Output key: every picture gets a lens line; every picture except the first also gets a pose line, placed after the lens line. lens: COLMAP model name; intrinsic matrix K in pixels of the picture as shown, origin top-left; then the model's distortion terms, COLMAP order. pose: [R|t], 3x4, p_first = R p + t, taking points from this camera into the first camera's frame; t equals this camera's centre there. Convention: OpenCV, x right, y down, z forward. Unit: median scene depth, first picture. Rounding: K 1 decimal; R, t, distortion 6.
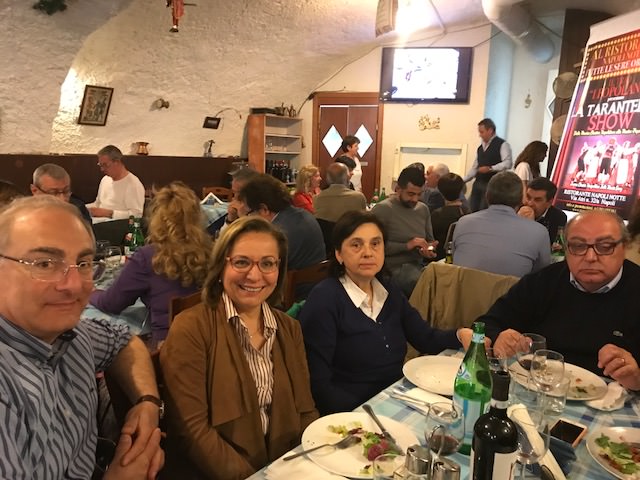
lens RADIAL K [[548.9, 0, 307.8], [0, 548.9, 240.9], [0, 0, 1]] dist [0.038684, -0.051005]
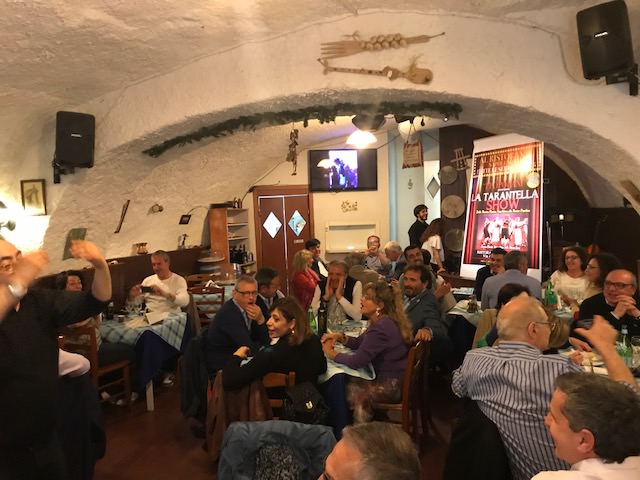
lens RADIAL K [[548.9, 0, 307.1], [0, 548.9, 244.1], [0, 0, 1]] dist [0.038684, -0.051005]
pose [[0.932766, -0.092064, 0.348529, -0.451022], [0.128403, 0.988277, -0.082589, -0.047620], [-0.336840, 0.121789, 0.933652, -0.201750]]
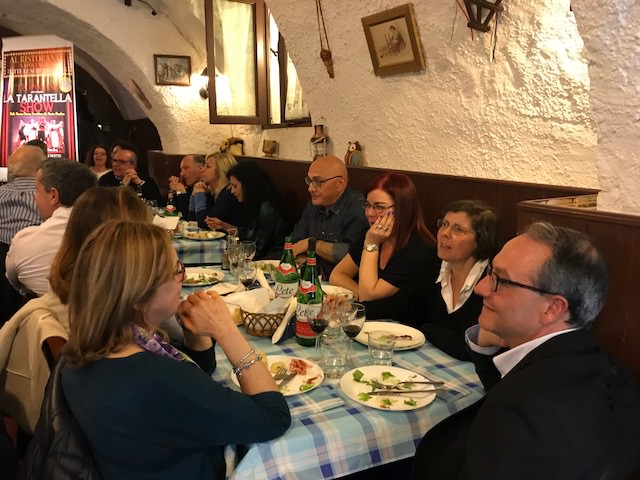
lens RADIAL K [[548.9, 0, 327.2], [0, 548.9, 249.5], [0, 0, 1]] dist [0.038684, -0.051005]
pose [[0.407967, -0.215286, 0.887251, -0.528691], [0.150960, 0.974331, 0.167003, 0.033309], [-0.900430, 0.065808, 0.429995, -0.335370]]
